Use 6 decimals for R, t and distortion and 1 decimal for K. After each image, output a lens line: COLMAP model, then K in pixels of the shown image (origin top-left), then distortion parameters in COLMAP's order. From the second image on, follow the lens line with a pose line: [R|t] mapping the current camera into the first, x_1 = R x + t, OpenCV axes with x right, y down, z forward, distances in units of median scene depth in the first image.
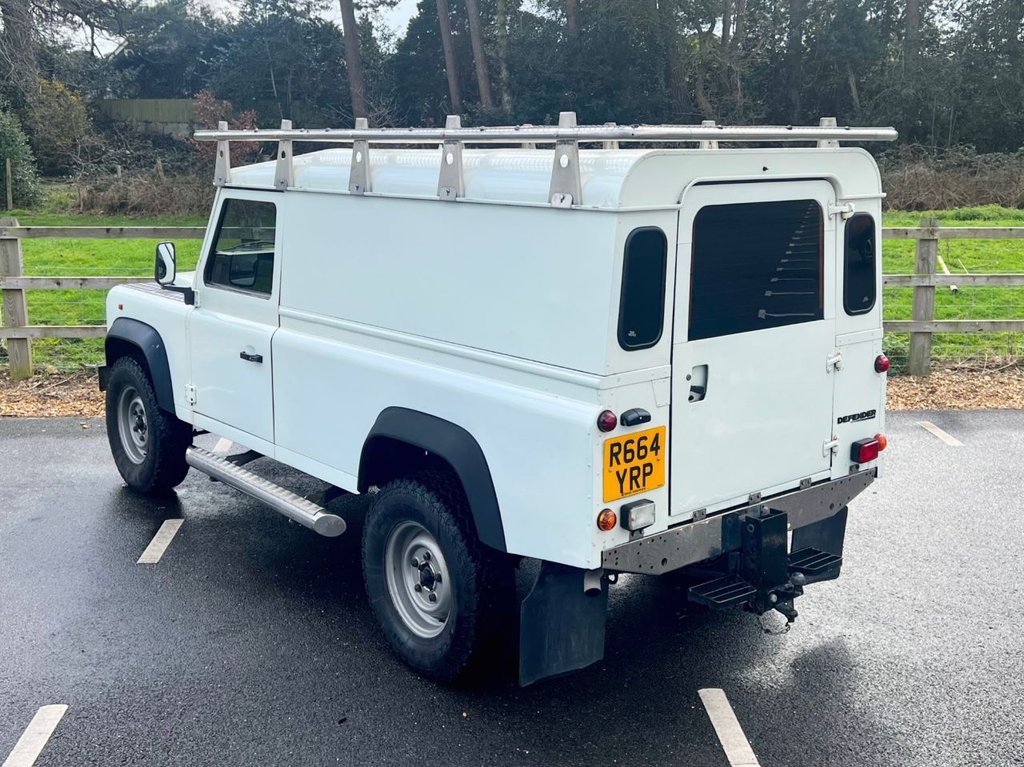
lens RADIAL K [[1104.1, 0, 512.8], [0, 1104.1, 307.3], [0, 0, 1]] dist [0.134346, -0.280101]
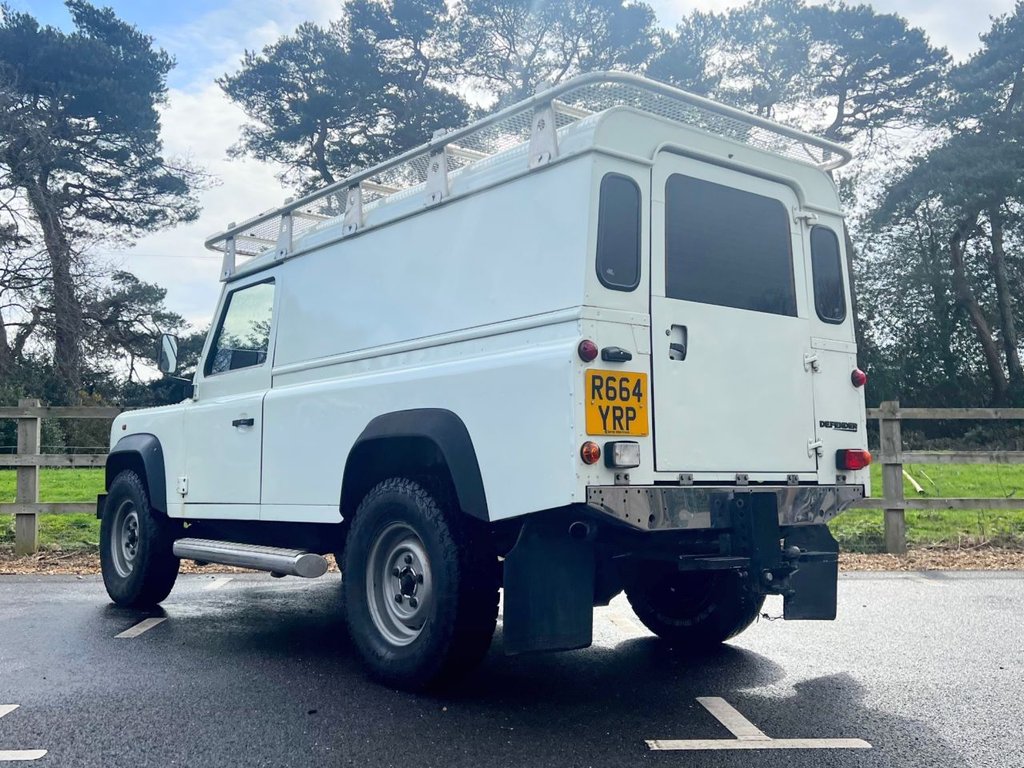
lens RADIAL K [[1003.4, 0, 488.3], [0, 1003.4, 338.7], [0, 0, 1]] dist [0.121989, -0.238927]
pose [[0.999903, -0.005440, -0.012822, 0.005573], [0.001789, 0.963120, -0.269067, 0.281066], [0.013813, 0.269018, 0.963036, 0.100556]]
